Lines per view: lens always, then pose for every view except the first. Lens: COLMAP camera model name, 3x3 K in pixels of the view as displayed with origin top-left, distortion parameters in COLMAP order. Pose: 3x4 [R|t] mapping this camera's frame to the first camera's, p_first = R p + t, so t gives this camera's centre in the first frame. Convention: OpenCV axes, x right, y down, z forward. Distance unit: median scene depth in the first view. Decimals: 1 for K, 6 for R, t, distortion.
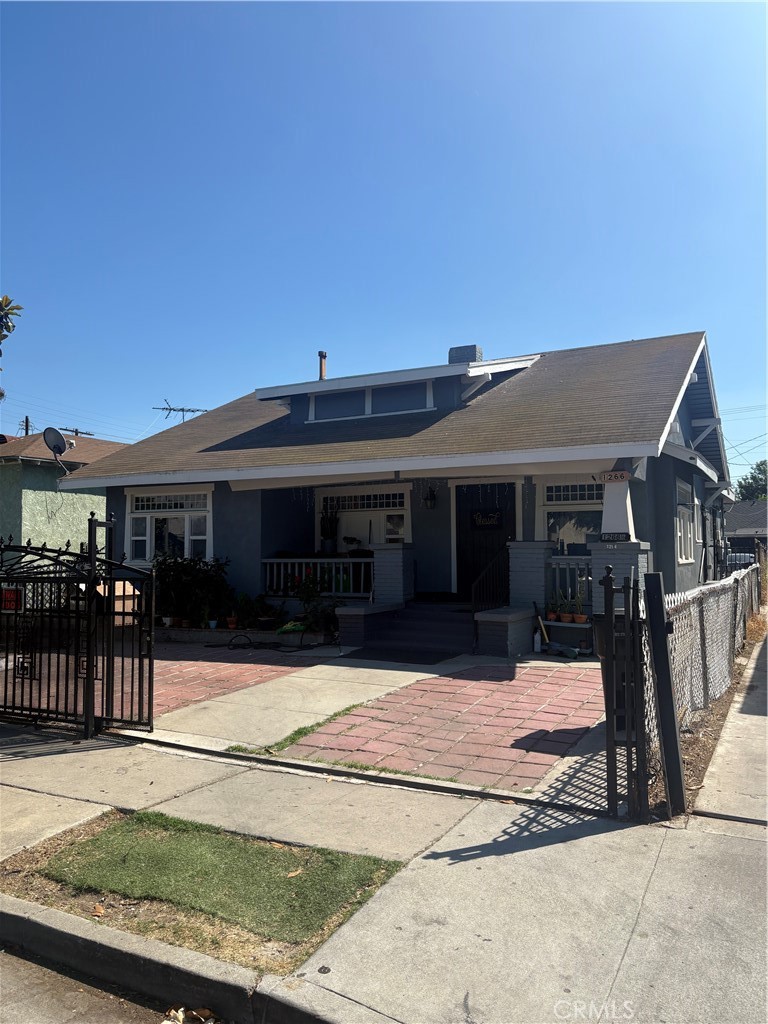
lens RADIAL K [[772.3, 0, 384.0], [0, 772.3, 512.0], [0, 0, 1]] dist [0.005011, 0.001246]
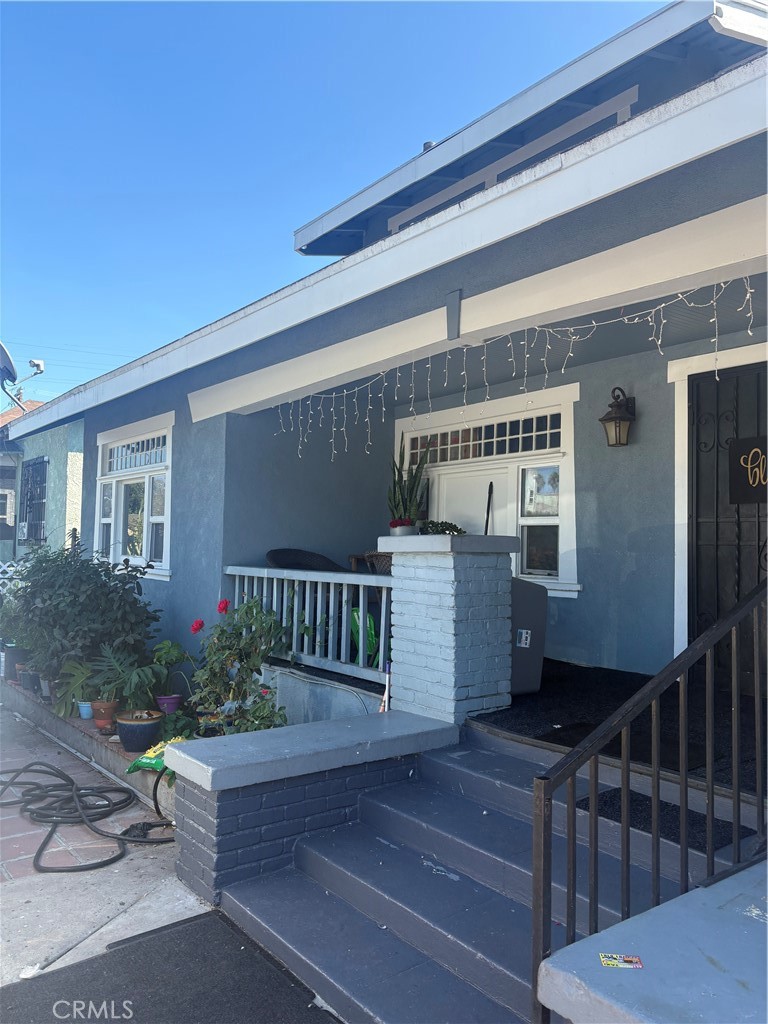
lens RADIAL K [[772.3, 0, 384.0], [0, 772.3, 512.0], [0, 0, 1]] dist [0.005011, 0.001246]
pose [[0.909456, 0.004890, -0.415772, 0.112746], [-0.003177, 0.999983, 0.004812, 0.026215], [0.415788, -0.003056, 0.909456, 0.617867]]
